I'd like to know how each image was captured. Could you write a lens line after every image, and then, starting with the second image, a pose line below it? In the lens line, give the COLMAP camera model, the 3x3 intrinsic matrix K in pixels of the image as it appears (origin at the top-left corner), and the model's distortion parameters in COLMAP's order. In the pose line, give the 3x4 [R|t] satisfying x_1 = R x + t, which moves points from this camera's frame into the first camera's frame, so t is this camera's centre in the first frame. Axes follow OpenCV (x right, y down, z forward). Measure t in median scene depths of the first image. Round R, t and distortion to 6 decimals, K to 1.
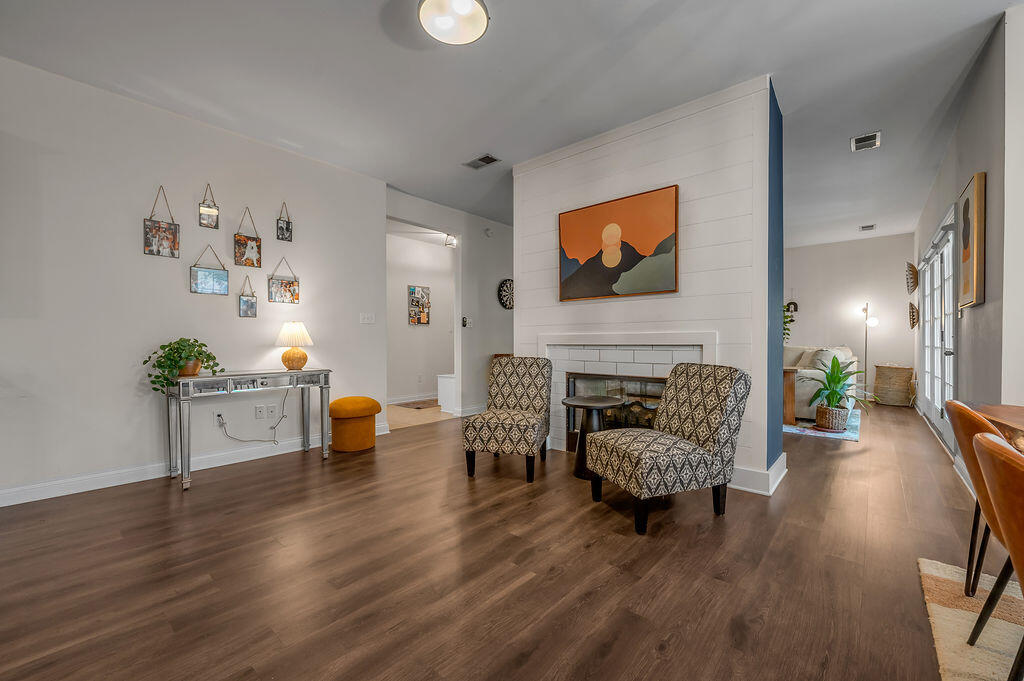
lens RADIAL K [[415.9, 0, 512.4], [0, 415.9, 346.2], [0, 0, 1]] dist [-0.002469, 0.000597]
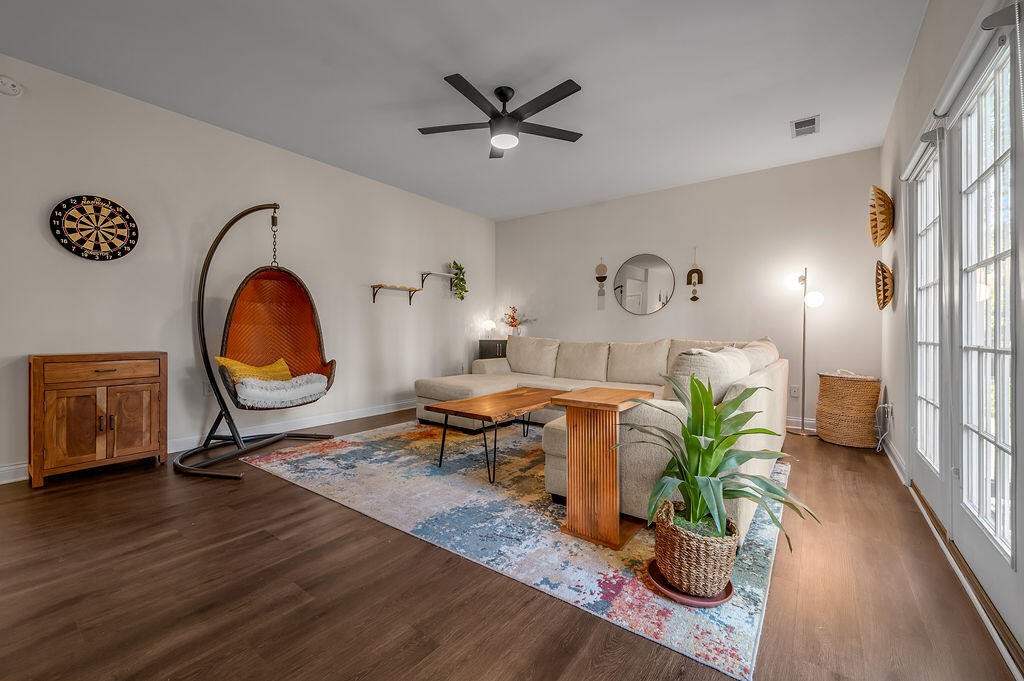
lens RADIAL K [[415.9, 0, 511.6], [0, 415.9, 332.3], [0, 0, 1]] dist [-0.002469, 0.000597]
pose [[0.997179, 0.007067, 0.074724, 0.440069], [-0.006516, 0.999950, -0.007612, -0.004775], [-0.074775, 0.007104, 0.997175, 0.495273]]
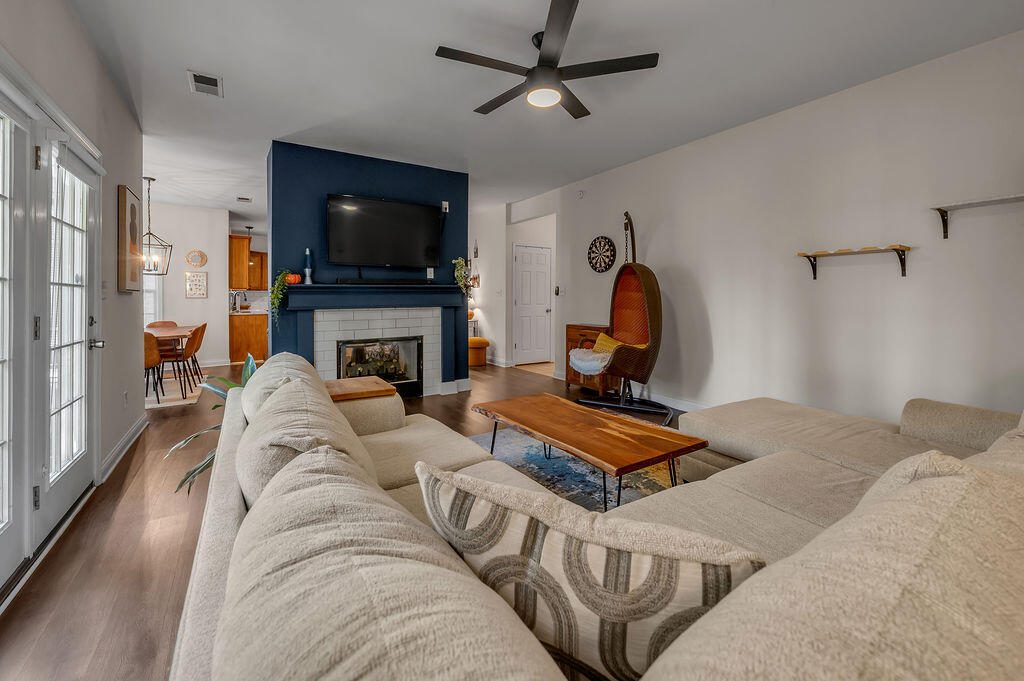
lens RADIAL K [[415.9, 0, 480.8], [0, 415.9, 297.7], [0, 0, 1]] dist [-0.002469, 0.000597]
pose [[-0.339660, 0.004343, -0.940538, 0.875250], [-0.006275, 0.999957, 0.006884, -0.042373], [0.940527, 0.008240, -0.339618, 1.071834]]
